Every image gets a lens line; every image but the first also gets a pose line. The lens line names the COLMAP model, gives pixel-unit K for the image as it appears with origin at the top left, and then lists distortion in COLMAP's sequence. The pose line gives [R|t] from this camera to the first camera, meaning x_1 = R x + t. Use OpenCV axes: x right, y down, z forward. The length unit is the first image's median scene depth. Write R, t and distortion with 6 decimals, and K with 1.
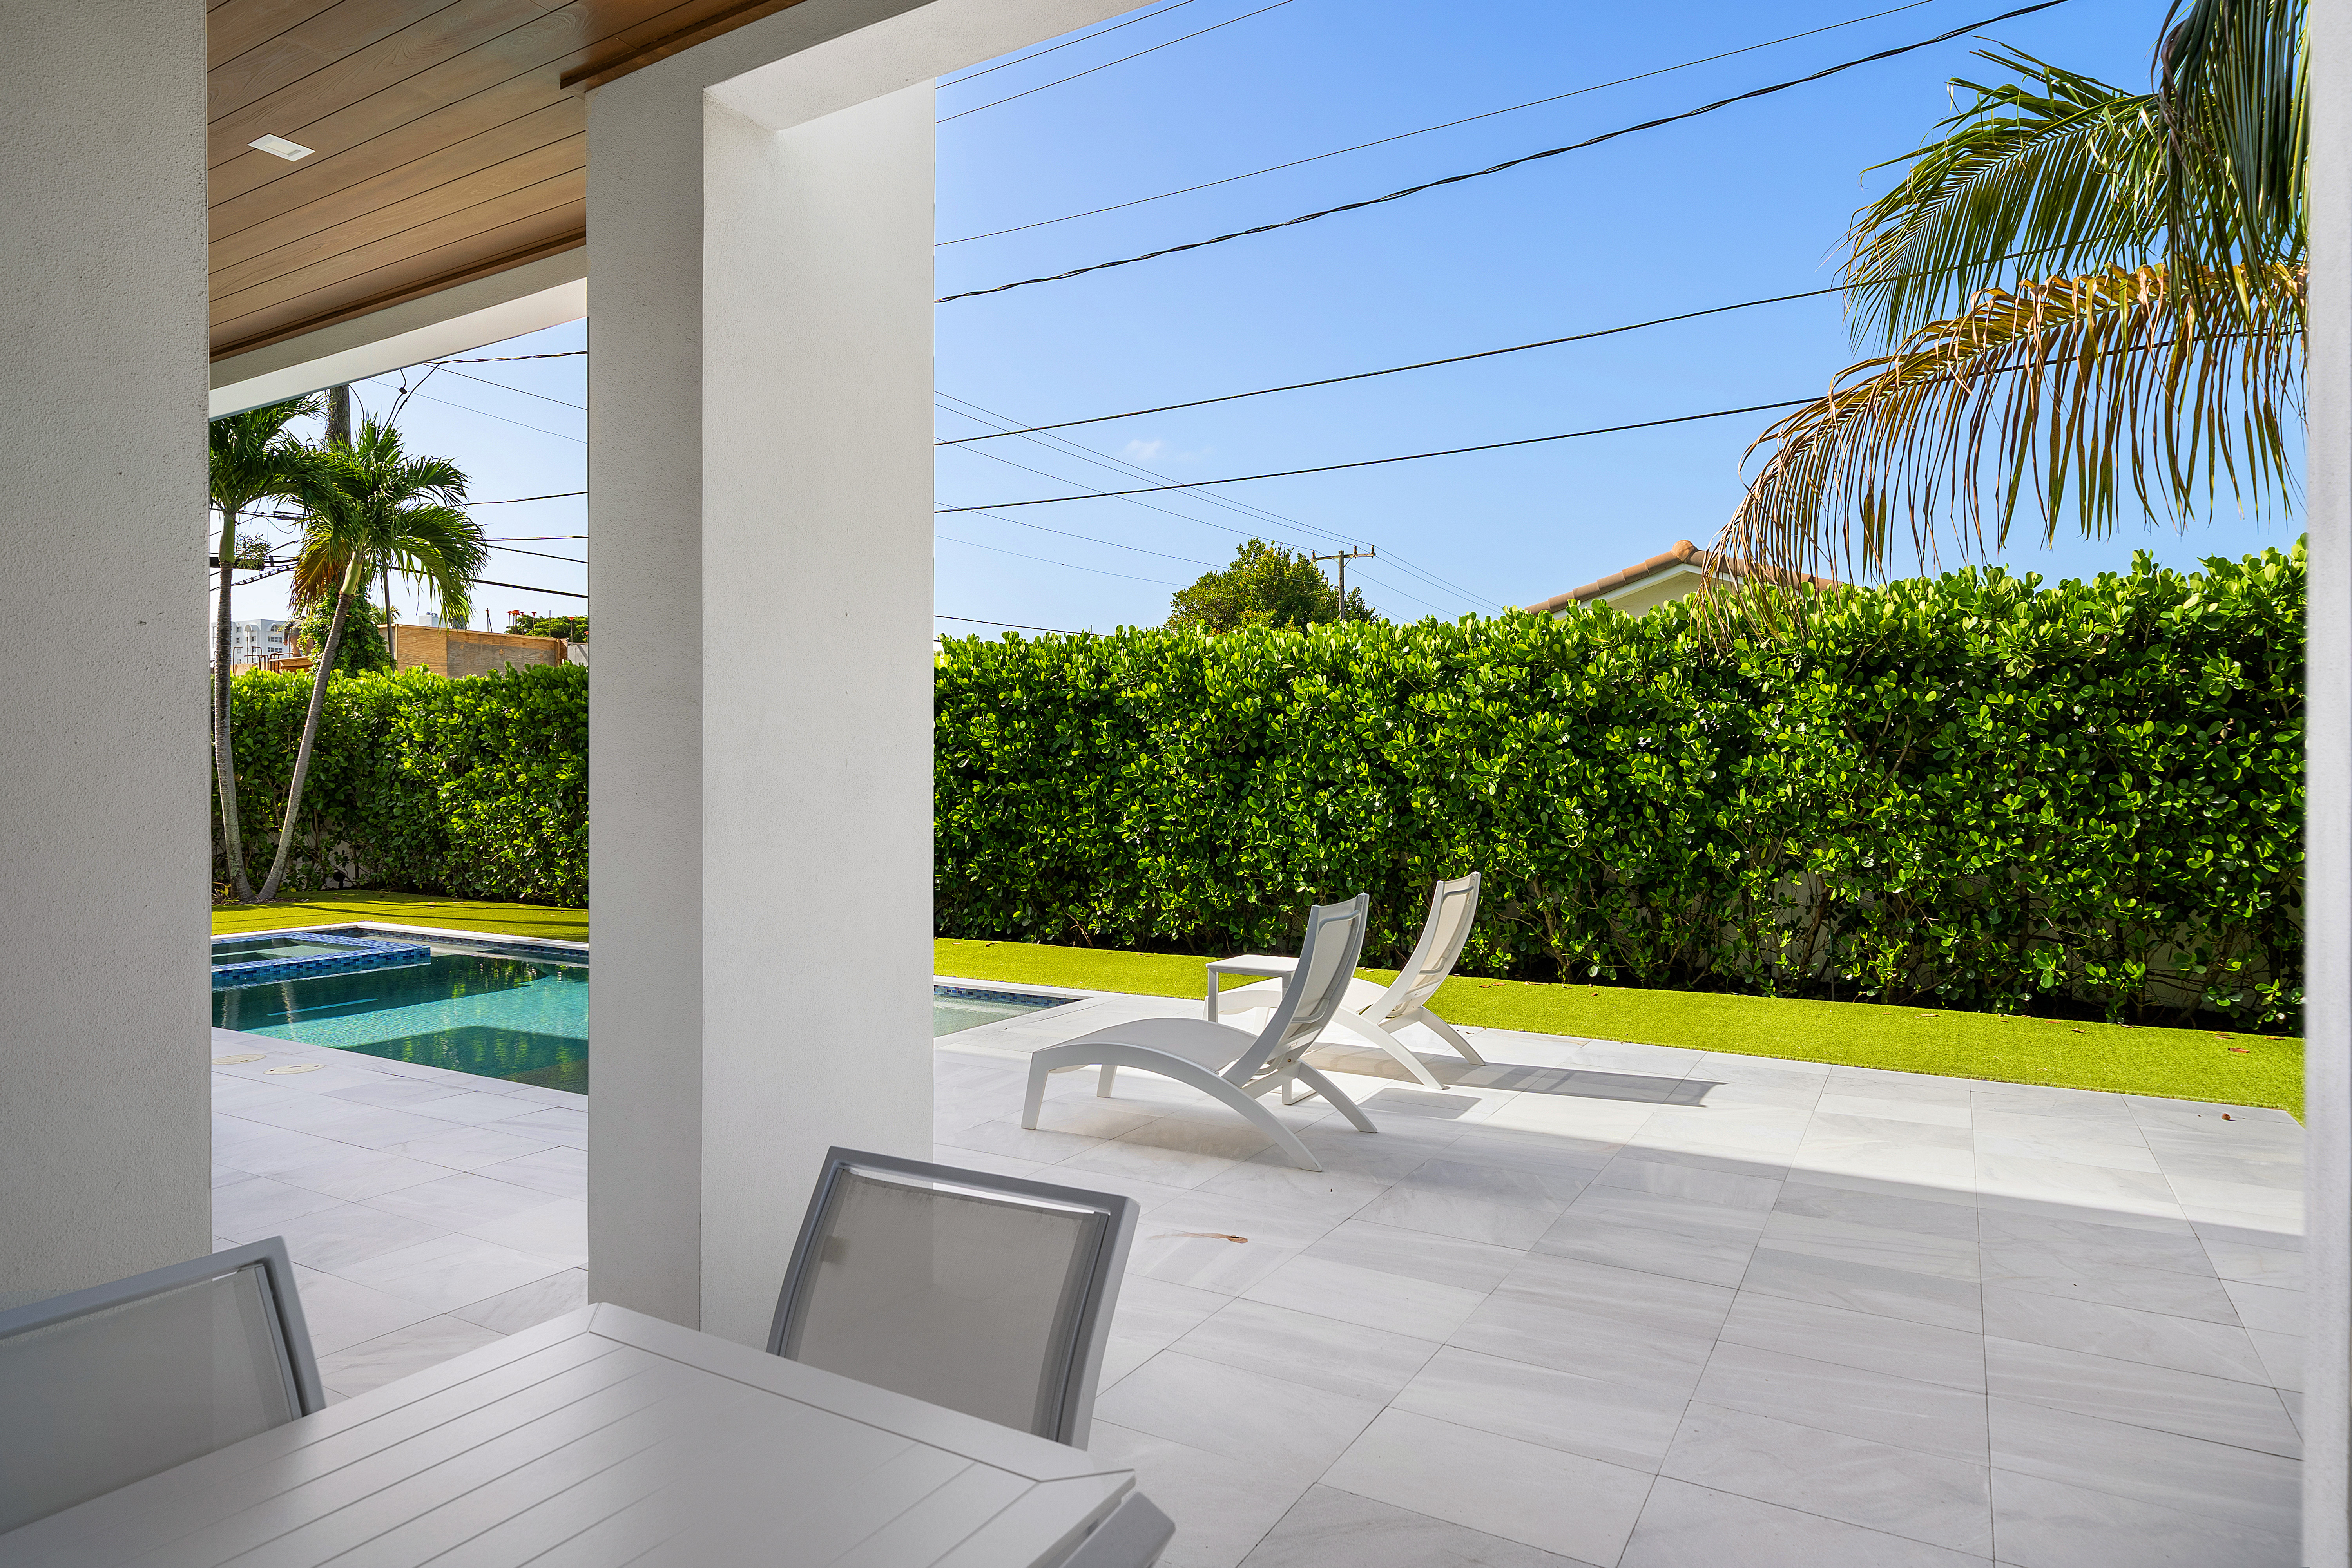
lens RADIAL K [[1341.7, 0, 1140.4], [0, 1341.7, 789.7], [0, 0, 1]] dist [-0.001677, 0.002023]
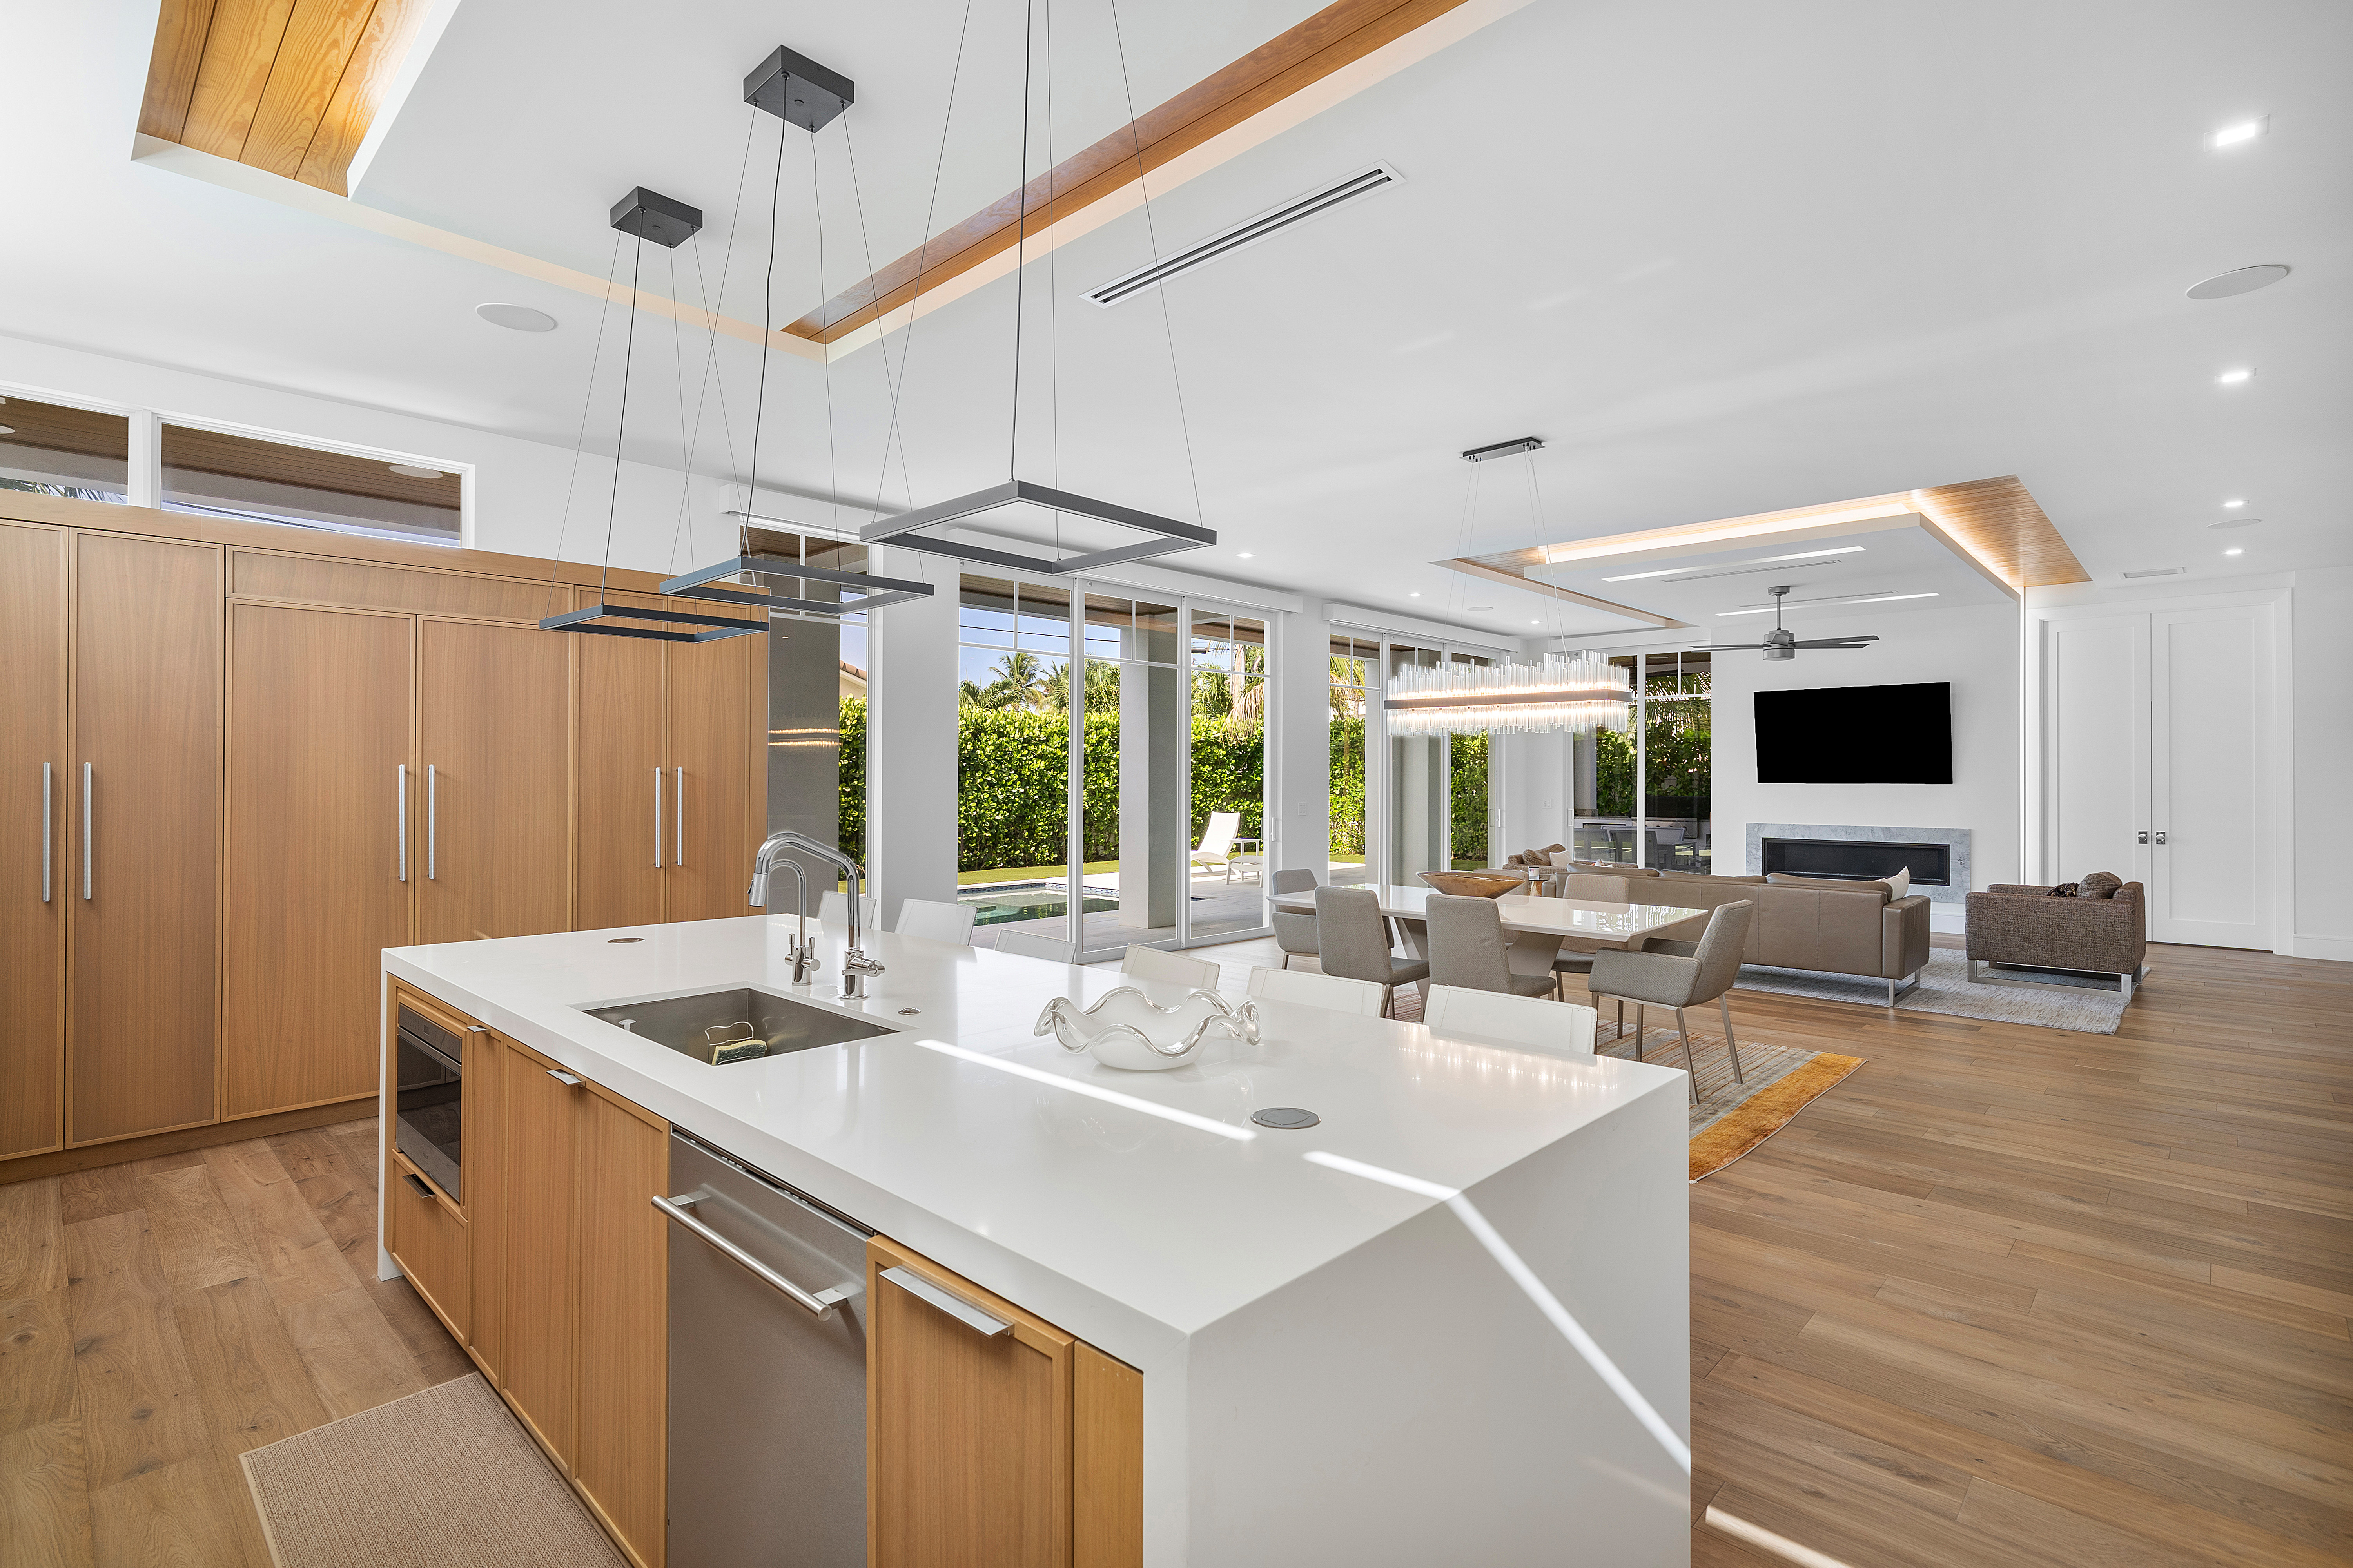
lens RADIAL K [[1123.9, 0, 1138.9], [0, 1123.9, 777.5], [0, 0, 1]] dist [-0.000537, -0.000780]
pose [[0.231570, 0.002357, 0.972815, -1.829892], [0.007363, 0.999964, -0.004175, -0.007101], [-0.972790, 0.008129, 0.231545, 0.416416]]
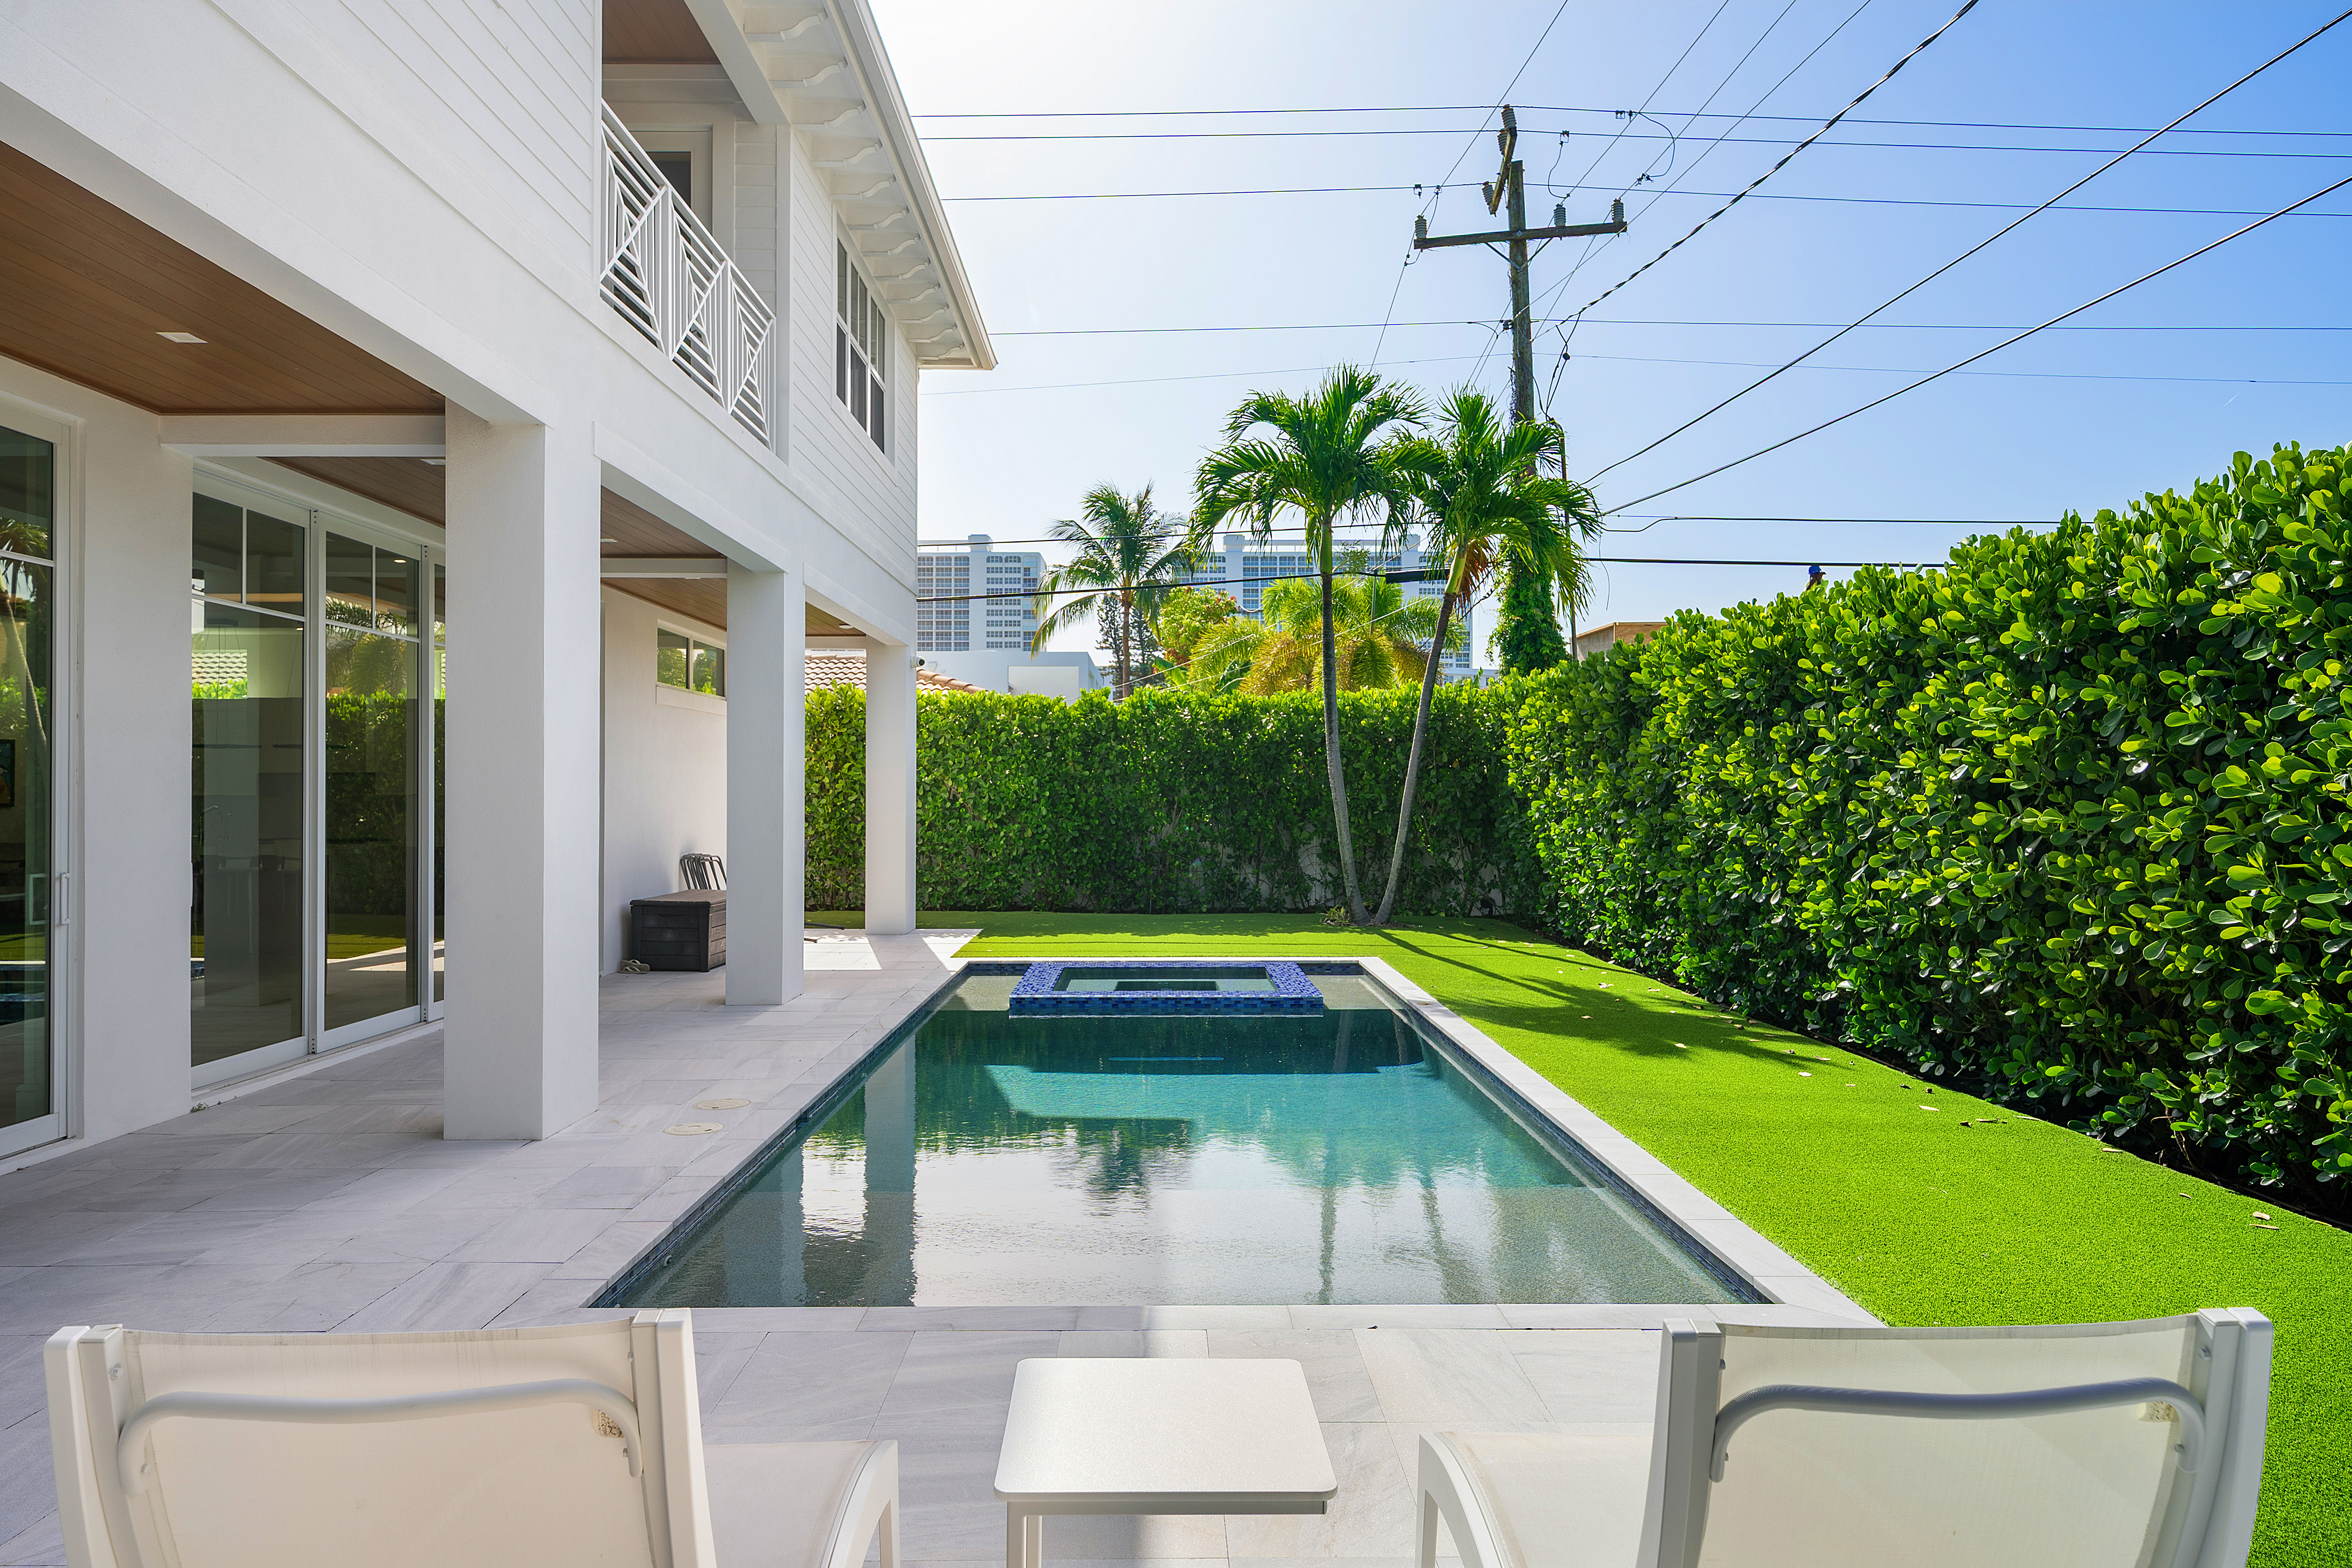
lens RADIAL K [[1475.5, 0, 1169.7], [0, 1475.5, 788.3], [0, 0, 1]] dist [0.008606, 0.000350]
pose [[0.500286, -0.003175, -0.865854, 0.299504], [-0.005345, 0.999963, -0.006755, -0.009627], [0.865843, 0.008008, 0.500251, 0.594114]]
